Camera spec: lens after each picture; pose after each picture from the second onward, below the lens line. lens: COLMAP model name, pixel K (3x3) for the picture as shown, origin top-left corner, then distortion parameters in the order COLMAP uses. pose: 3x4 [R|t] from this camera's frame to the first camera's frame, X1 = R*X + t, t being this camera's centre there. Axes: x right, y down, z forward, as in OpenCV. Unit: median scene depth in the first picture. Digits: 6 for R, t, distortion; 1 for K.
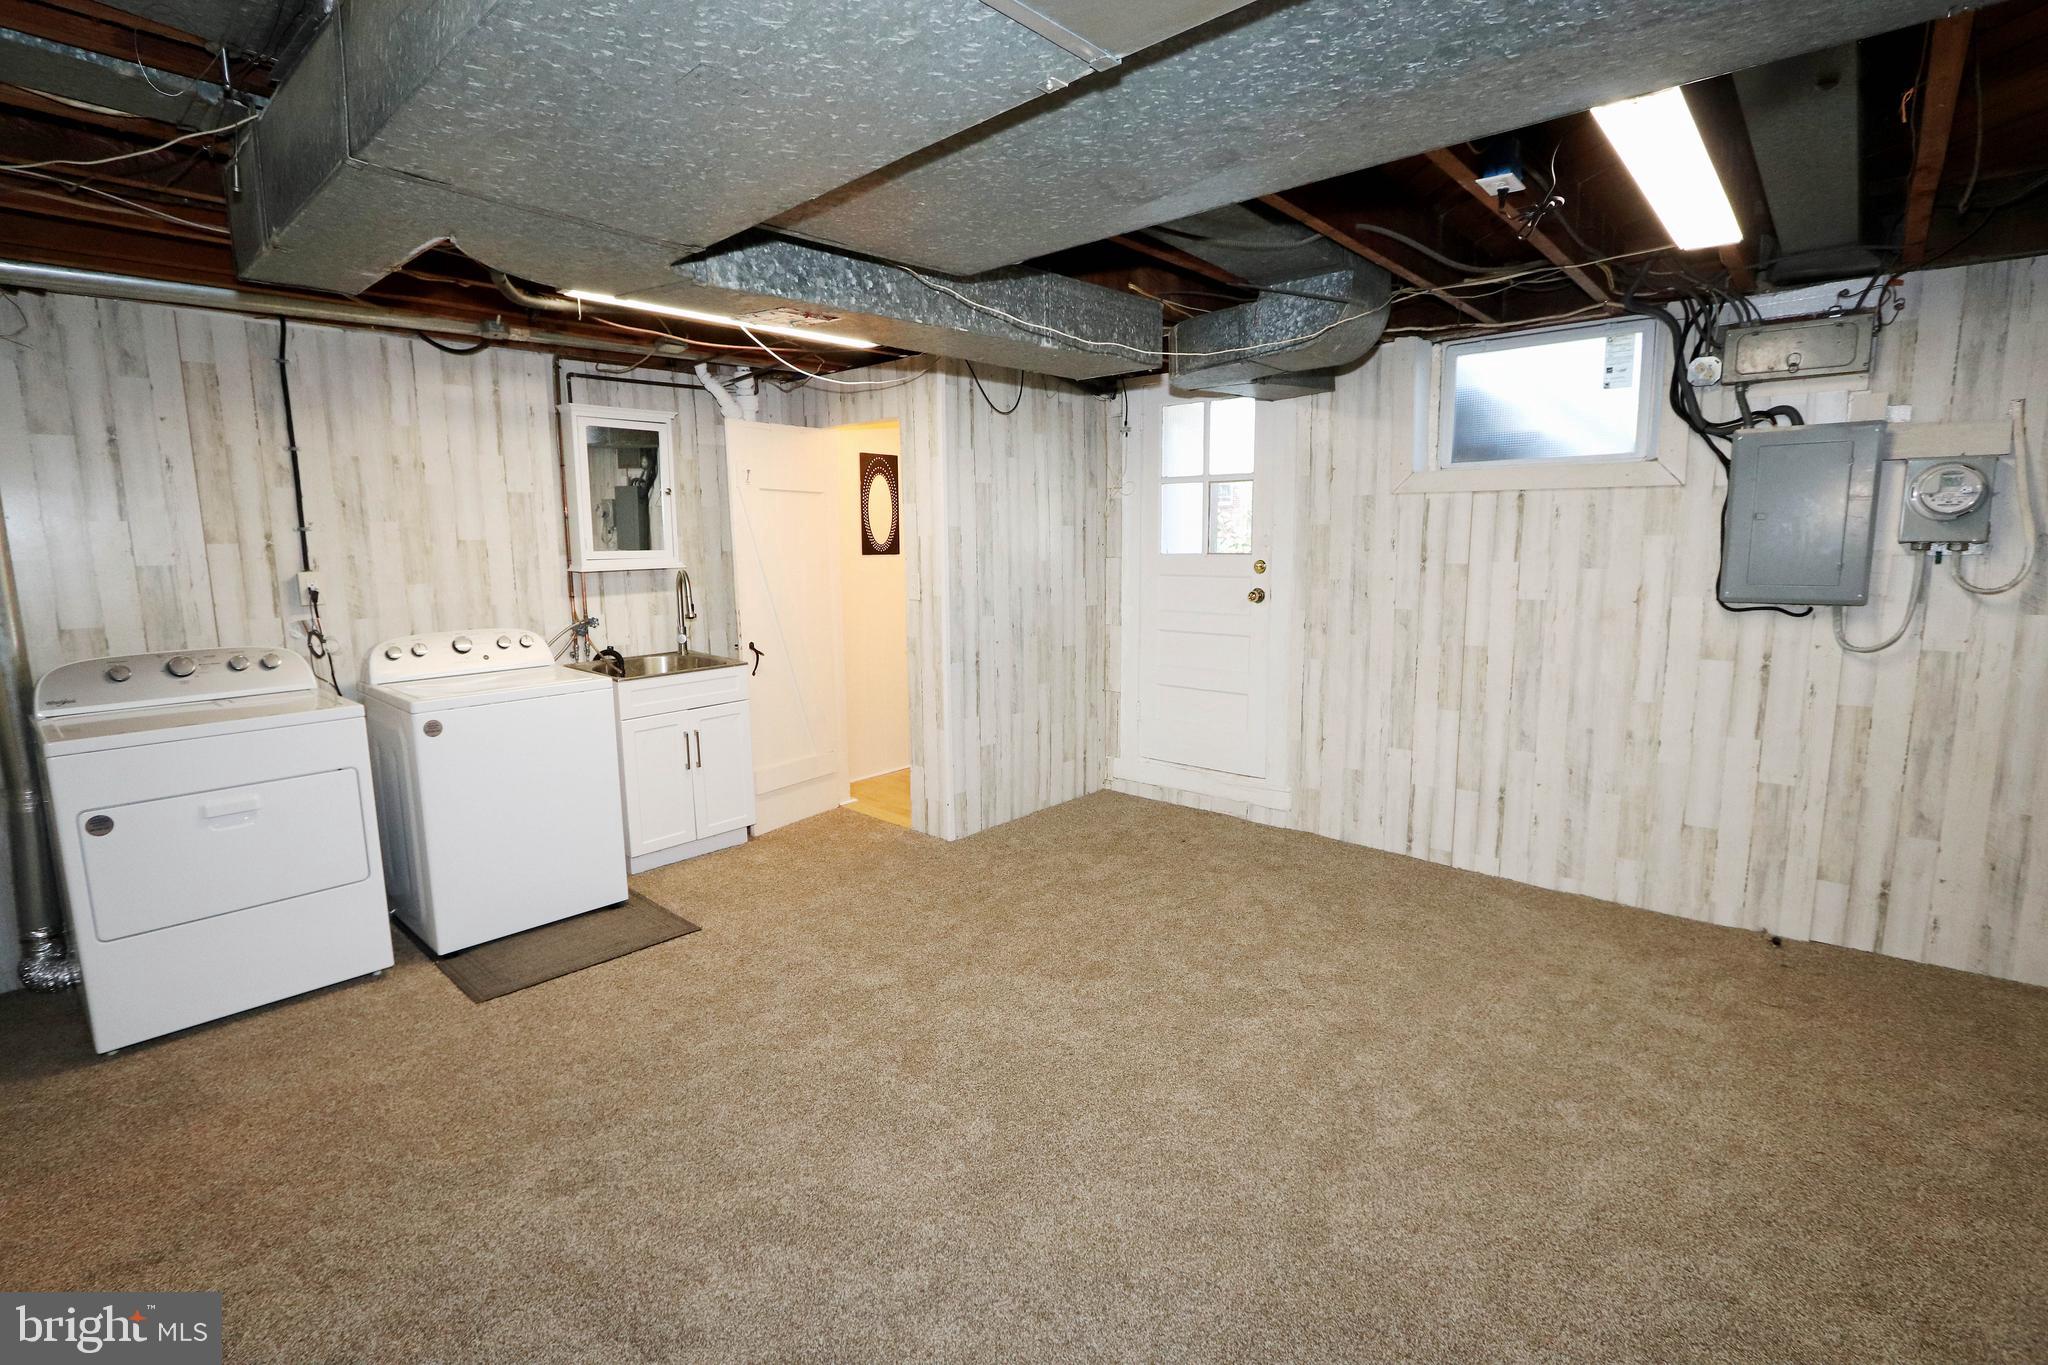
lens RADIAL K [[938.5, 0, 1025.5], [0, 938.5, 682.6], [0, 0, 1]] dist [-0.025755, -0.000830]
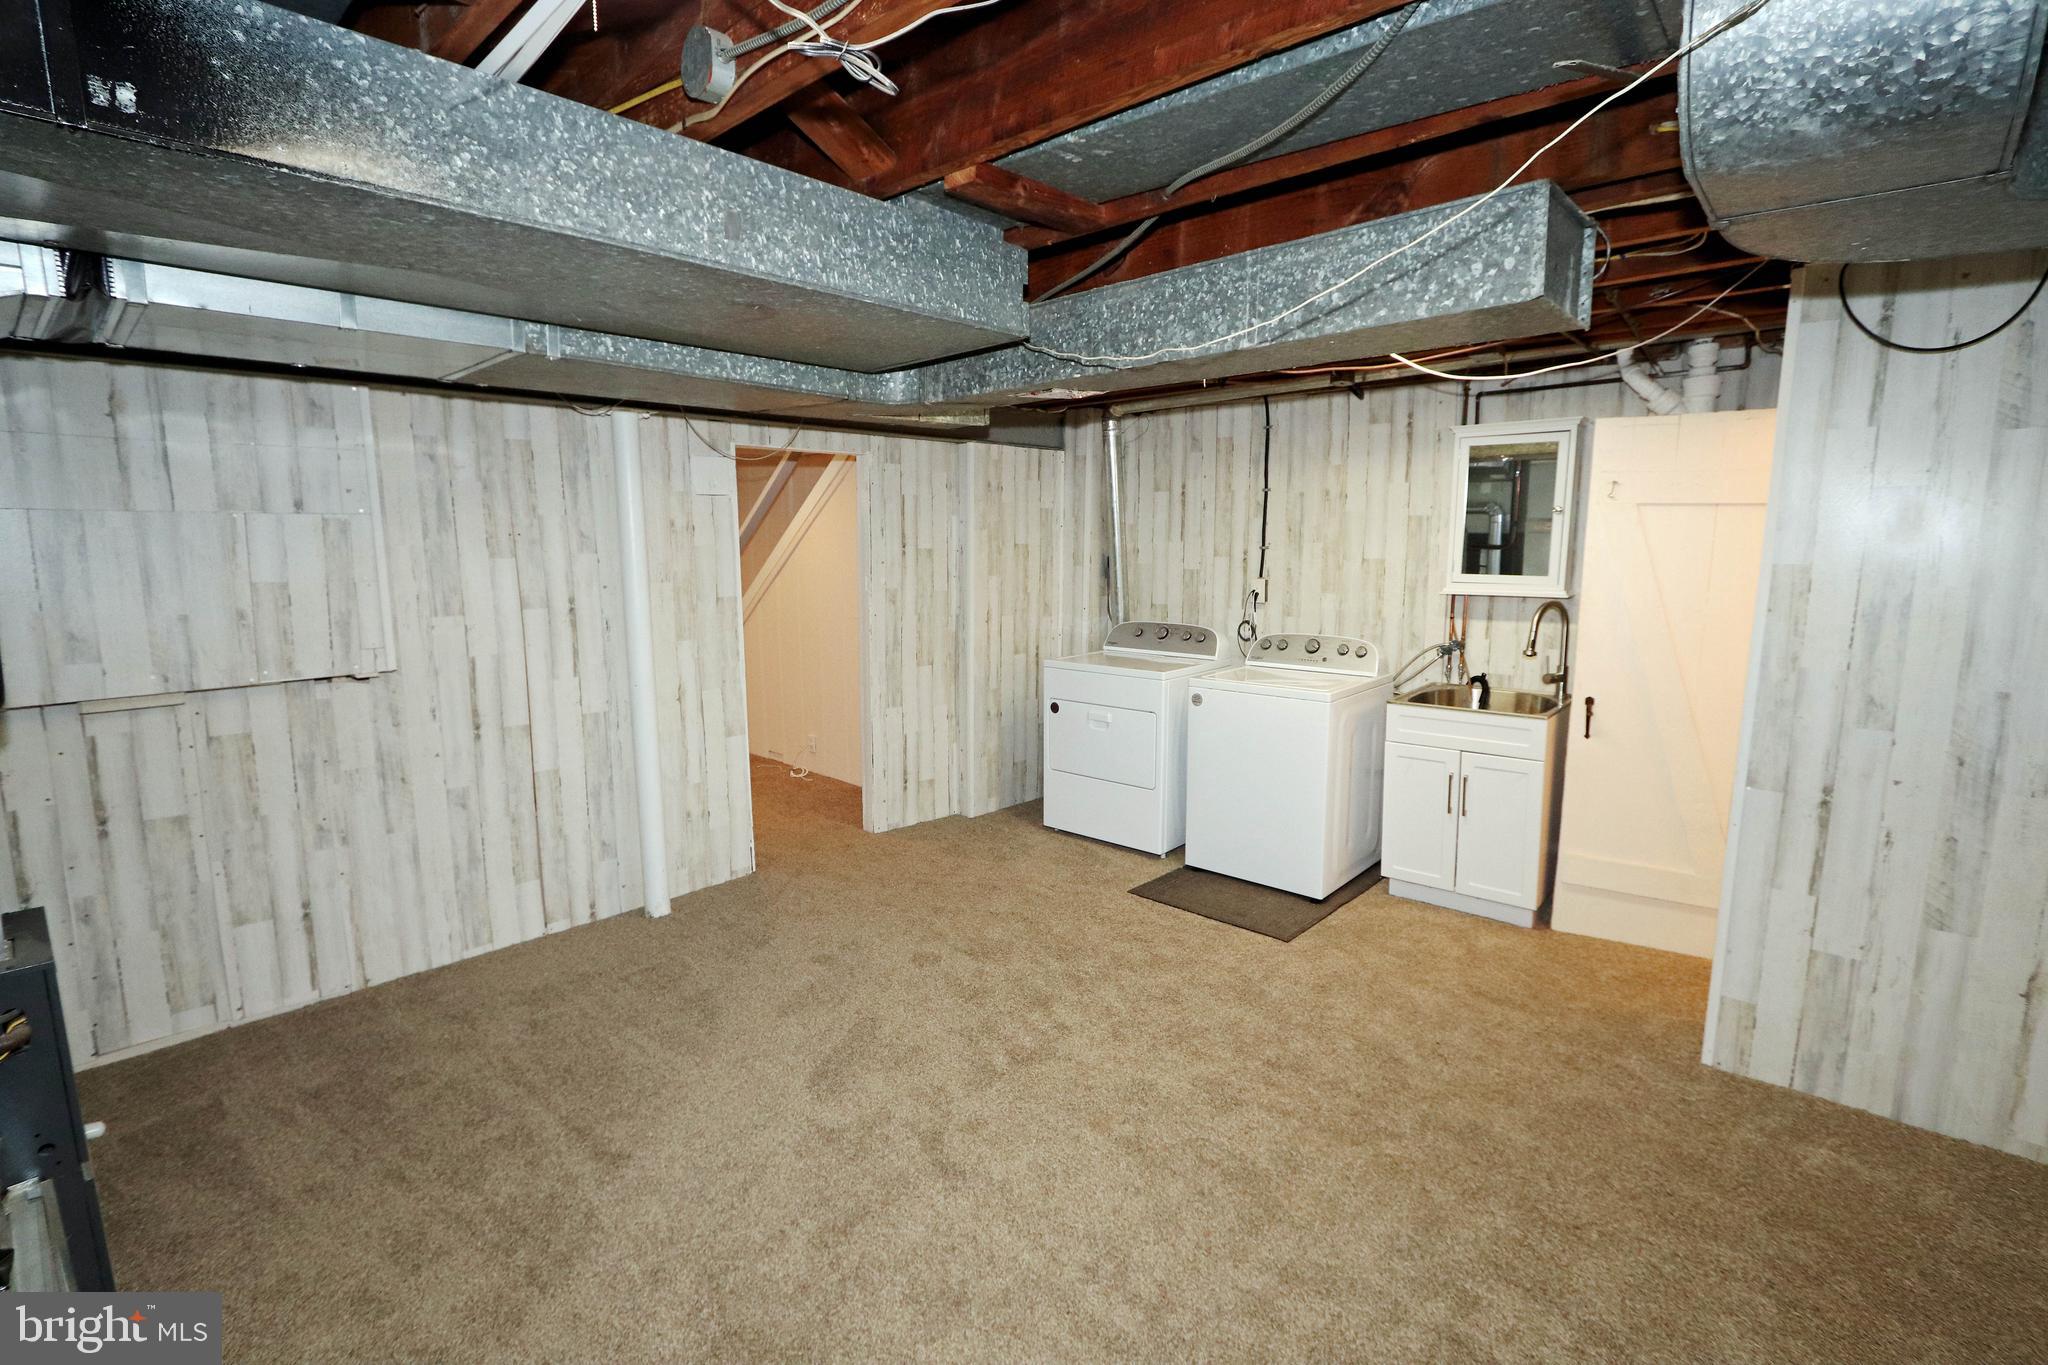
lens RADIAL K [[938.5, 0, 1006.9], [0, 938.5, 682.0], [0, 0, 1]] dist [-0.025755, -0.000830]
pose [[-0.023229, 0.162307, -0.986467, 0.555011], [-0.148873, 0.975170, 0.163954, -0.123645], [0.988584, 0.150666, 0.001511, 0.559519]]
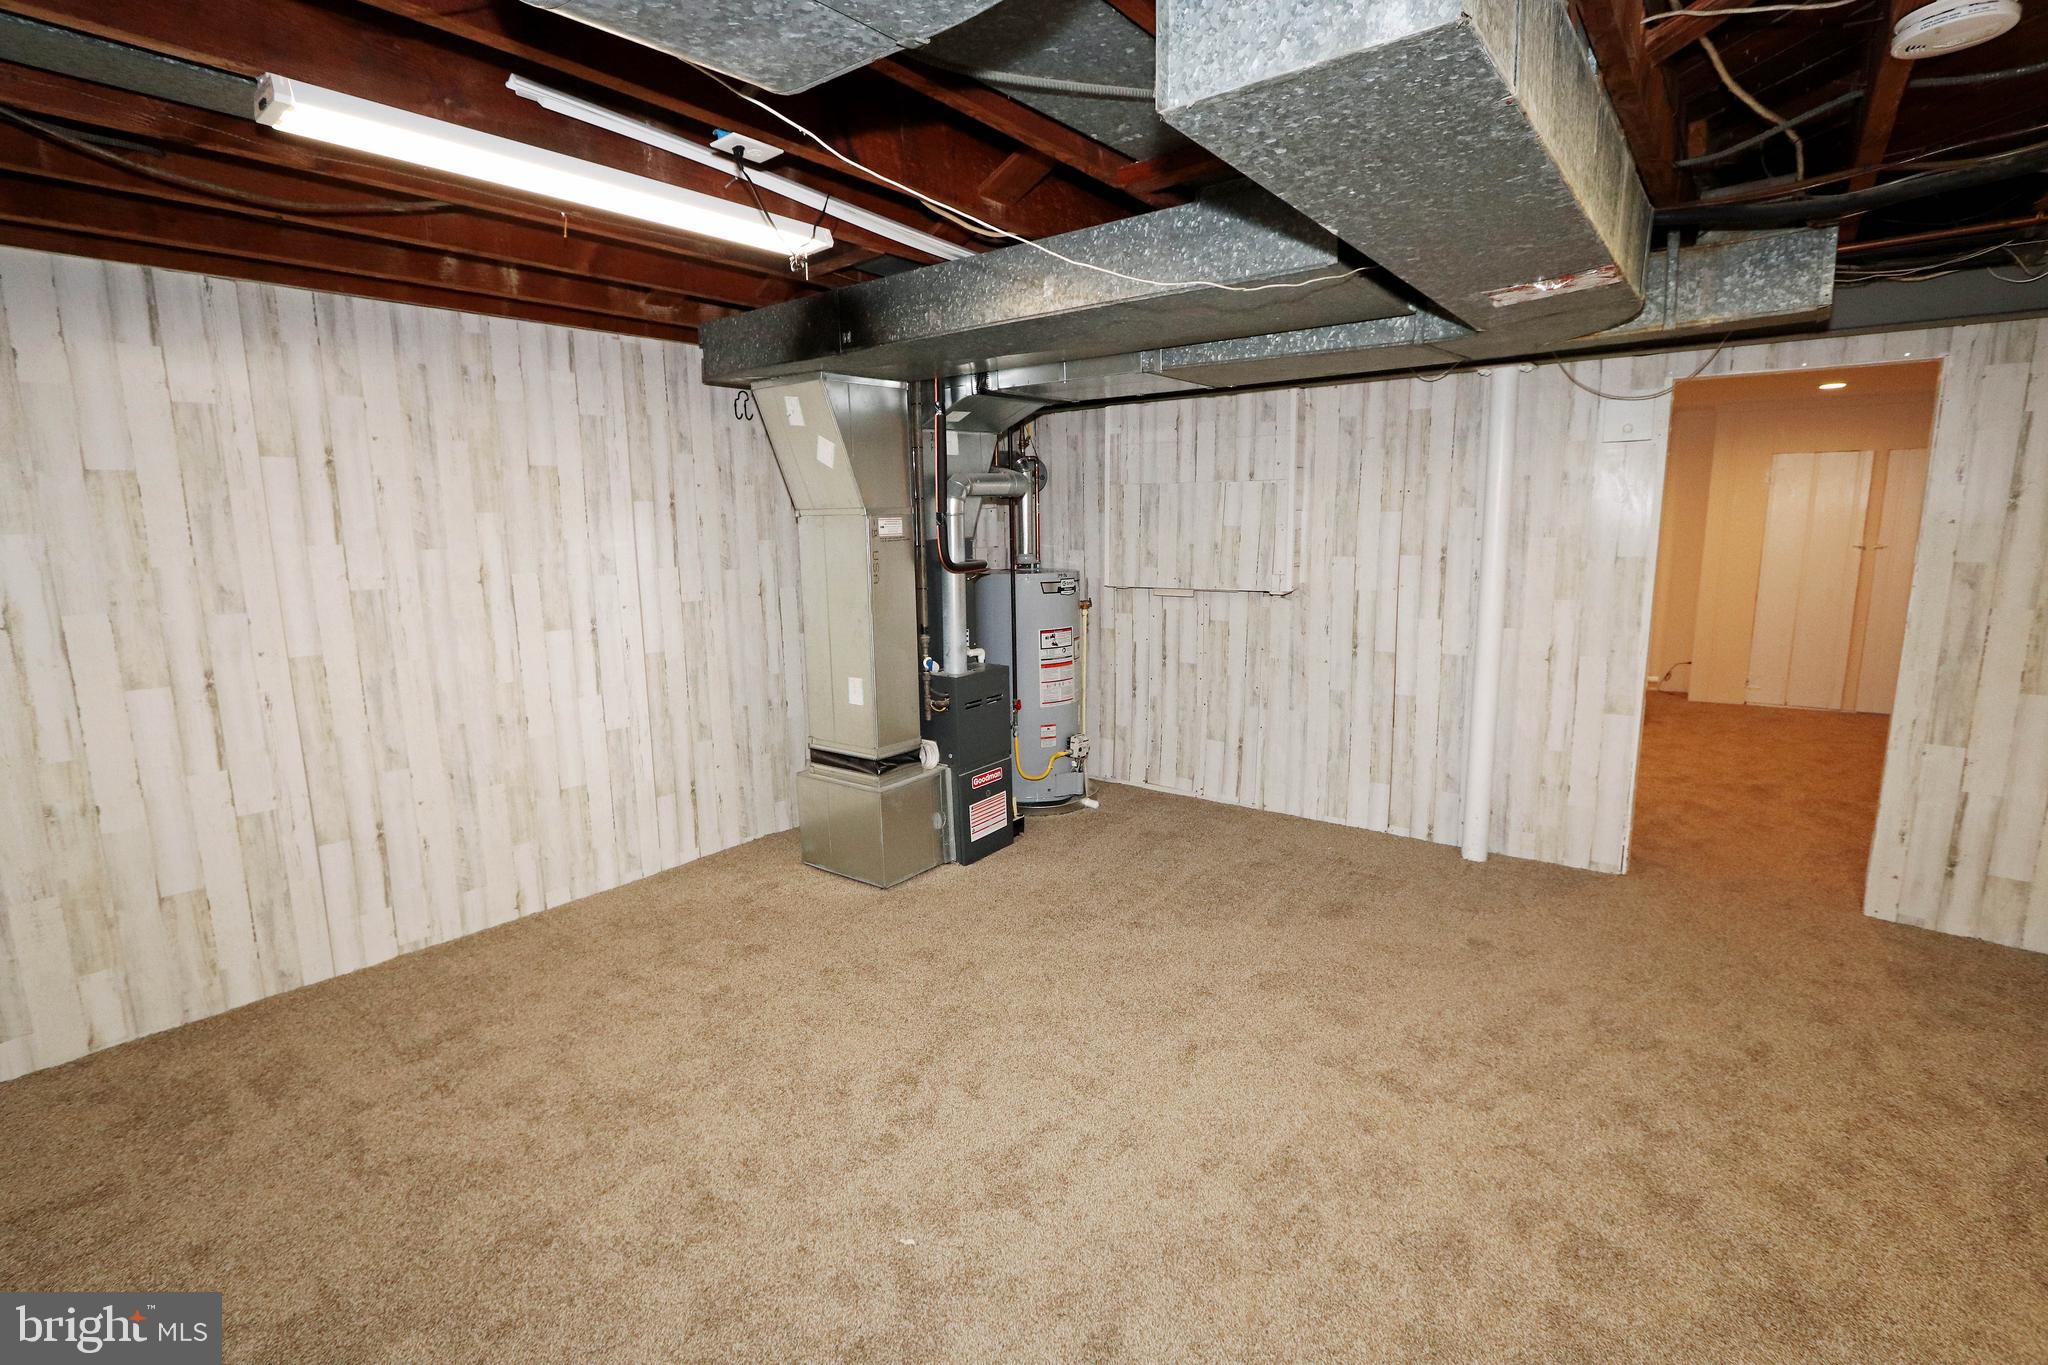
lens RADIAL K [[938.5, 0, 1006.7], [0, 938.5, 683.9], [0, 0, 1]] dist [-0.025755, -0.000830]
pose [[-0.998662, 0.037373, -0.035740, 0.183209], [0.023968, 0.946948, 0.320493, -0.183729], [0.045822, 0.319207, -0.946577, 1.088722]]
